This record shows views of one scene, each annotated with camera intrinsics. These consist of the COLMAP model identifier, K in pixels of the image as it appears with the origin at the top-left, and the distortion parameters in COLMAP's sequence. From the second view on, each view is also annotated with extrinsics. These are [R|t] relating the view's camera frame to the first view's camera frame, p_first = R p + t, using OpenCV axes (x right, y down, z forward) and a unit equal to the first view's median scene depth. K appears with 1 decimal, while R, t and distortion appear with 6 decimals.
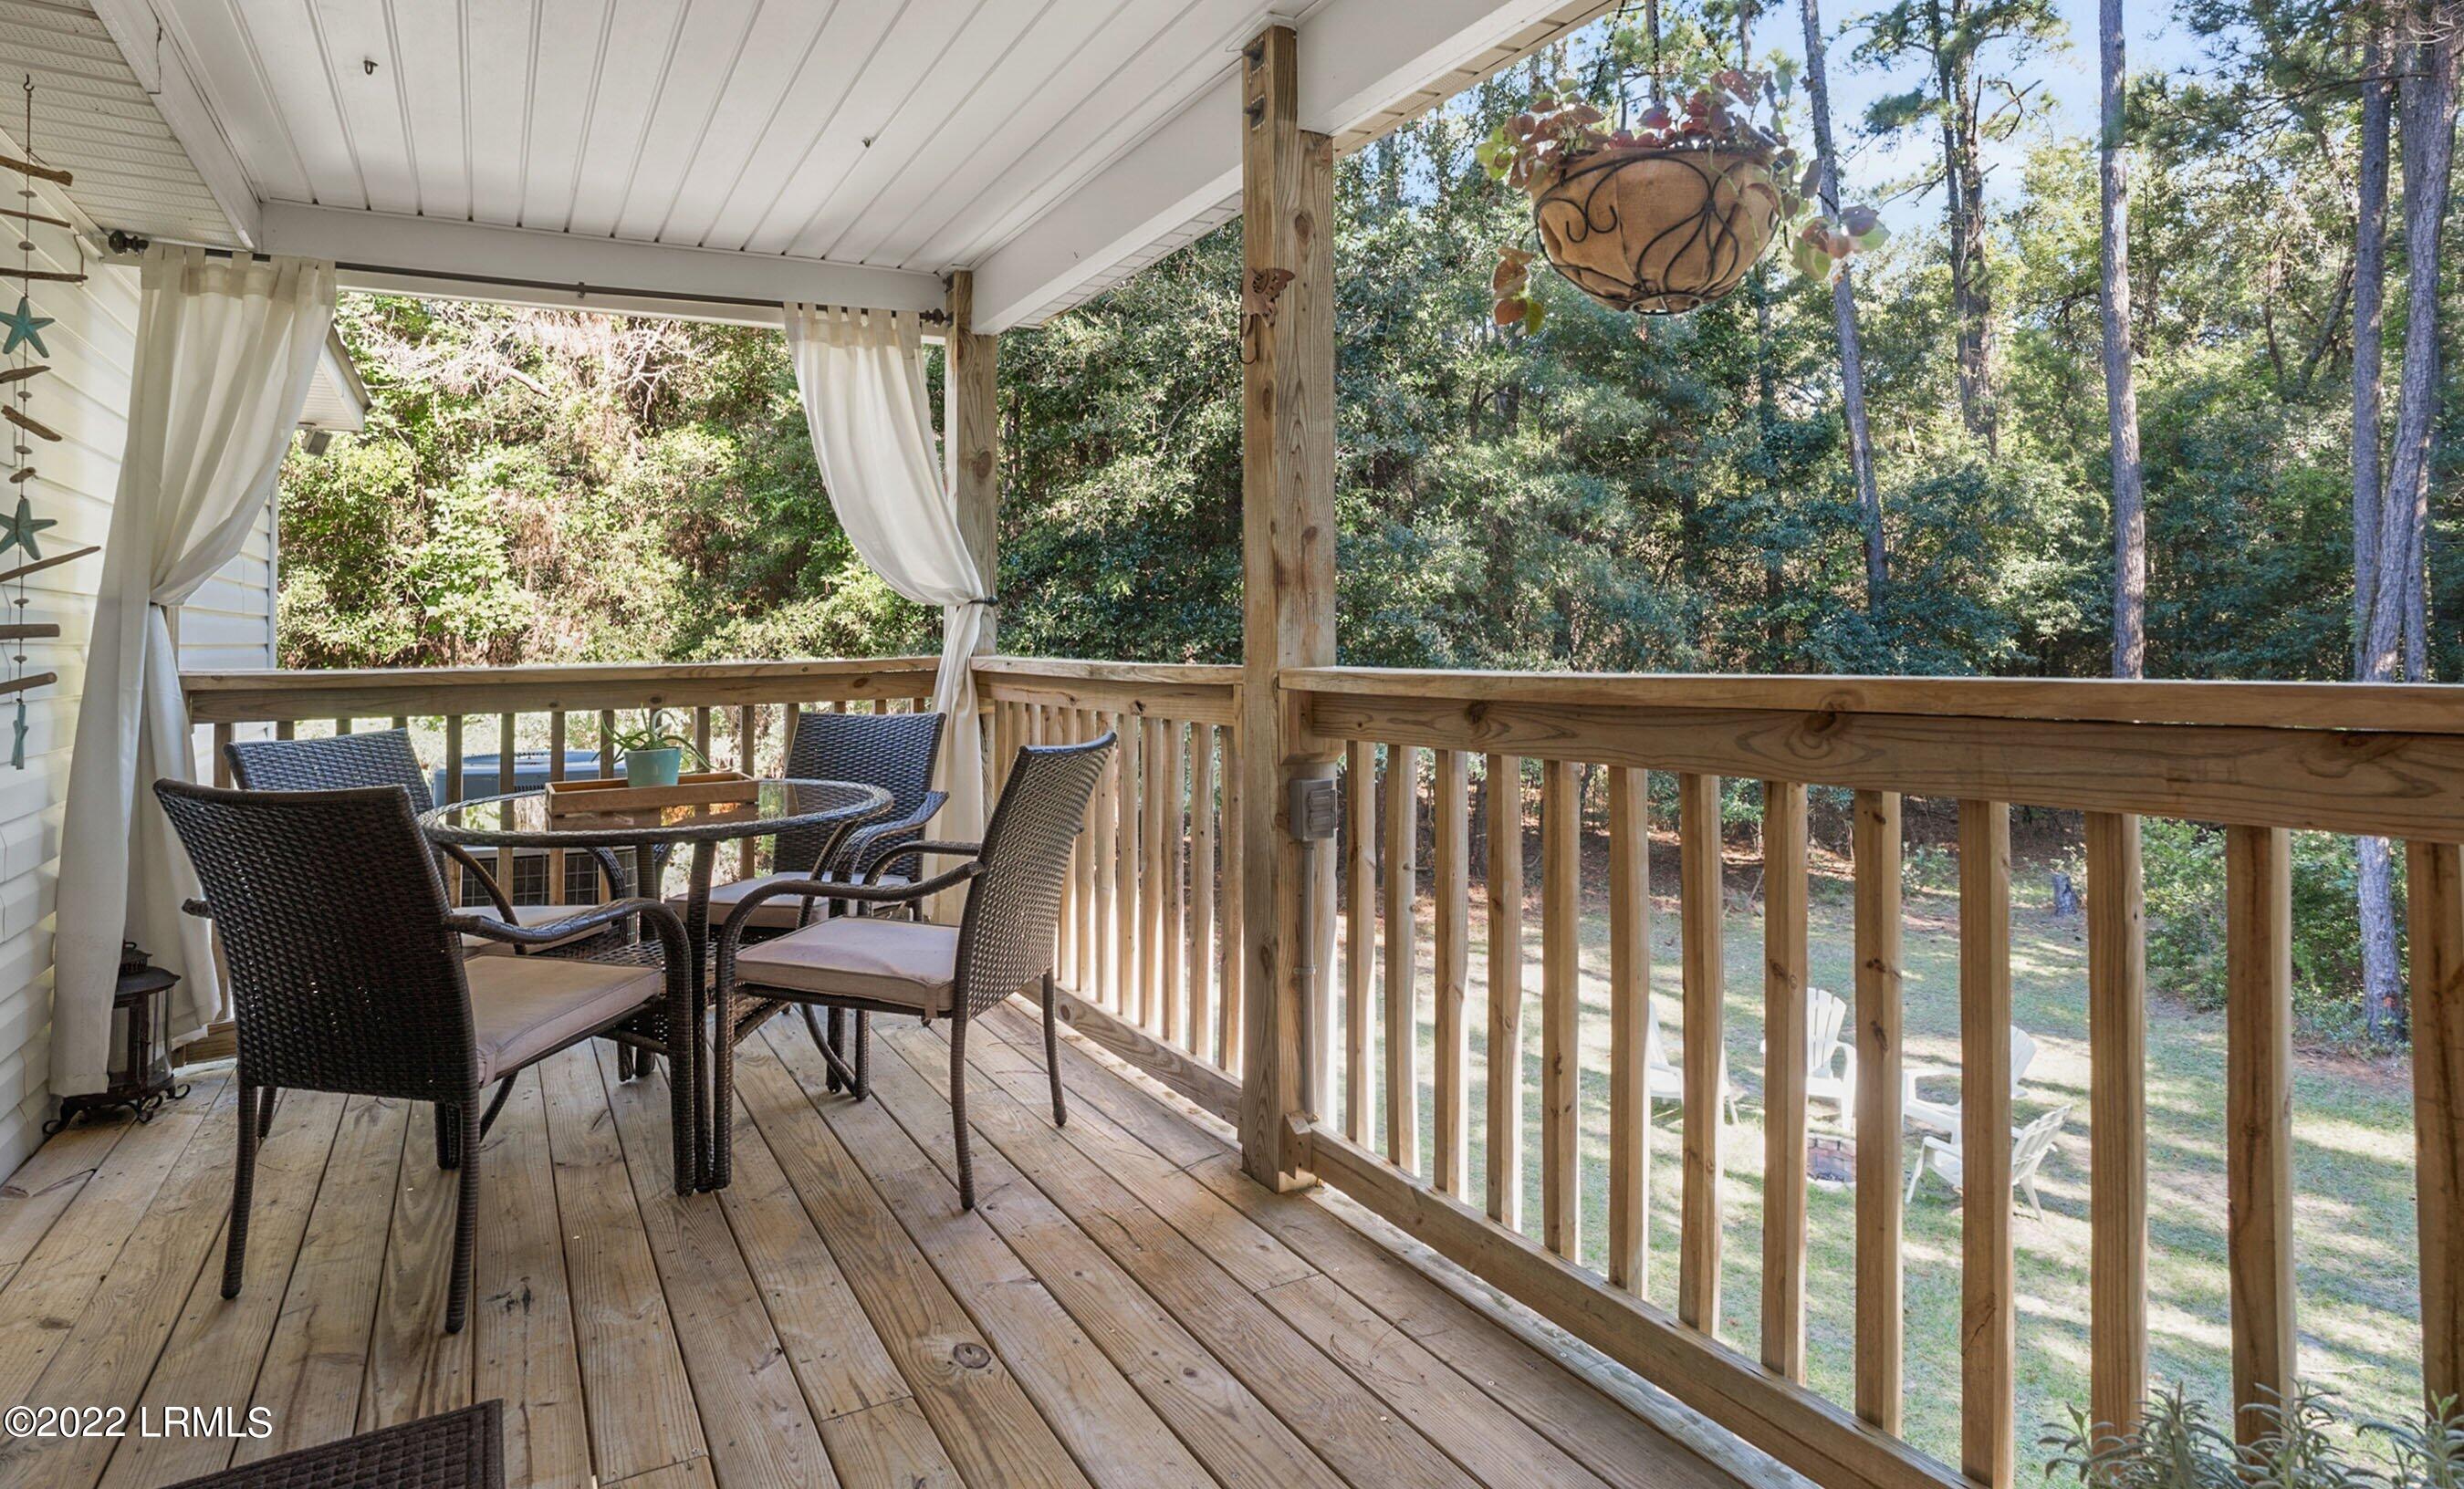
lens RADIAL K [[1325.8, 0, 1196.3], [0, 1325.8, 611.5], [0, 0, 1]] dist [-0.089149, 0.055540]
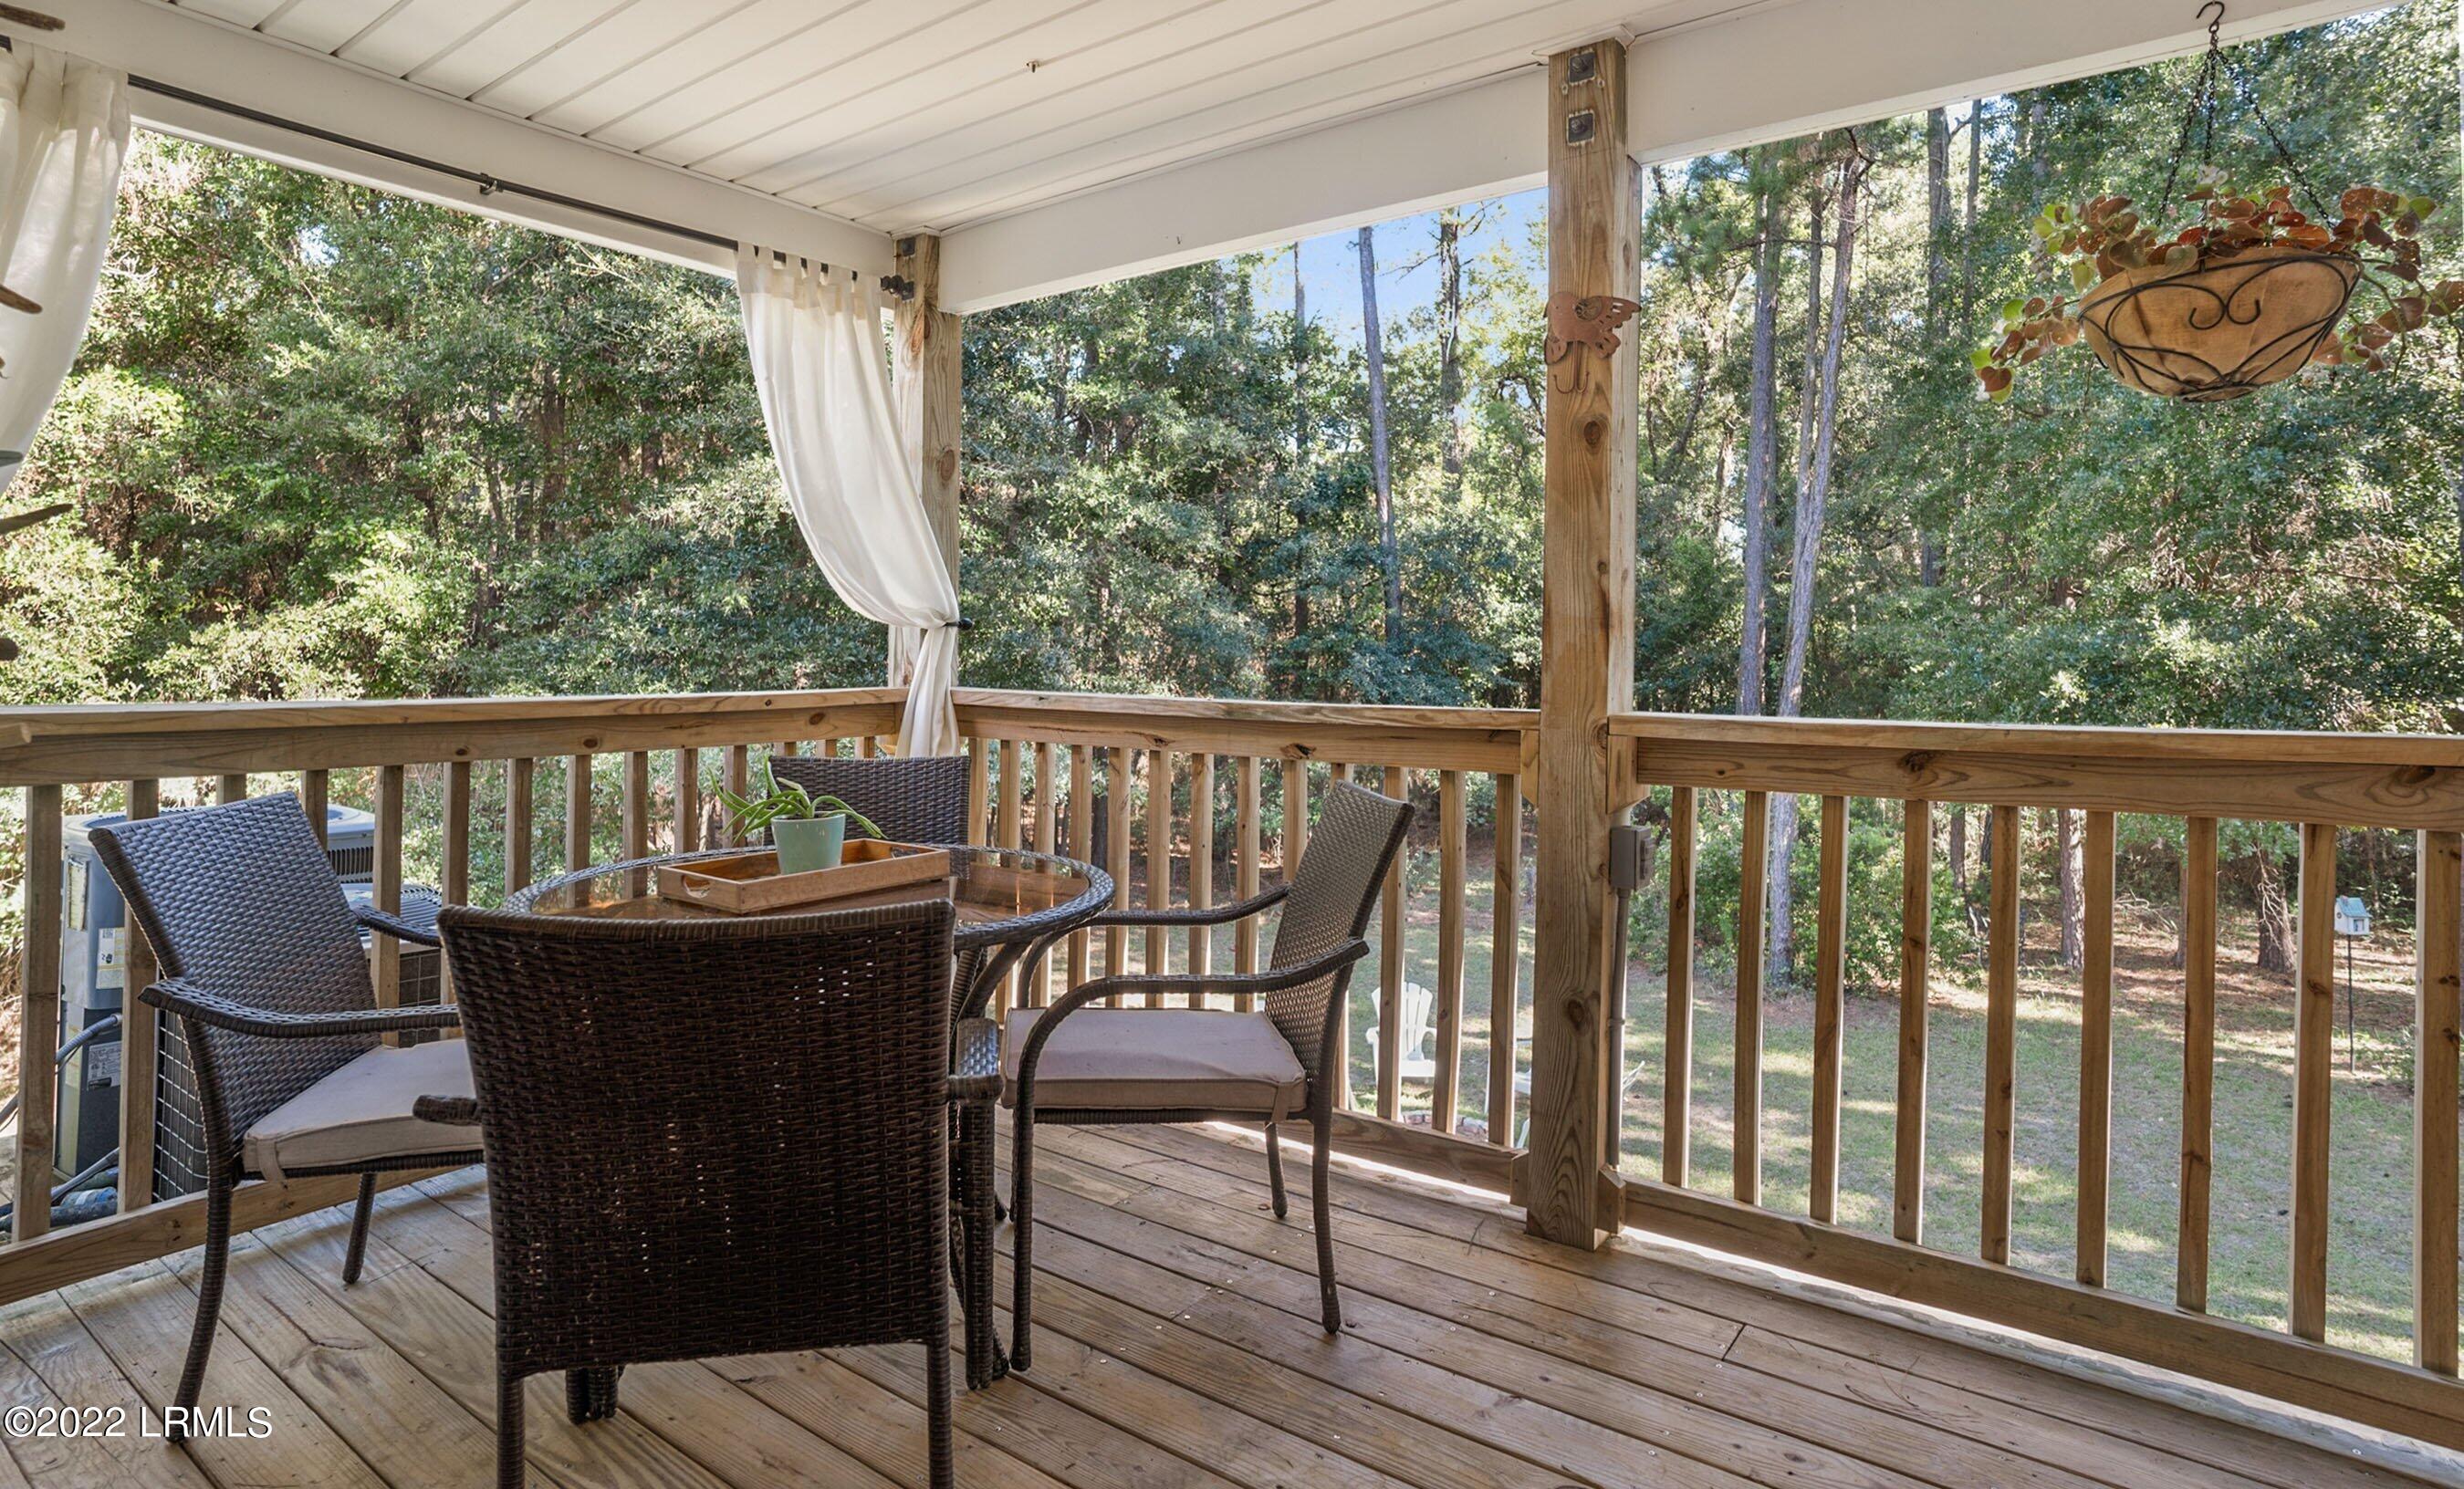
lens RADIAL K [[1309.6, 0, 1202.3], [0, 1309.6, 677.6], [0, 0, 1]] dist [-0.083797, 0.055391]
pose [[0.912328, 0.011363, 0.409302, -0.352339], [-0.026540, 0.999154, 0.031419, -0.003755], [-0.408598, -0.039527, 0.911858, 0.151085]]
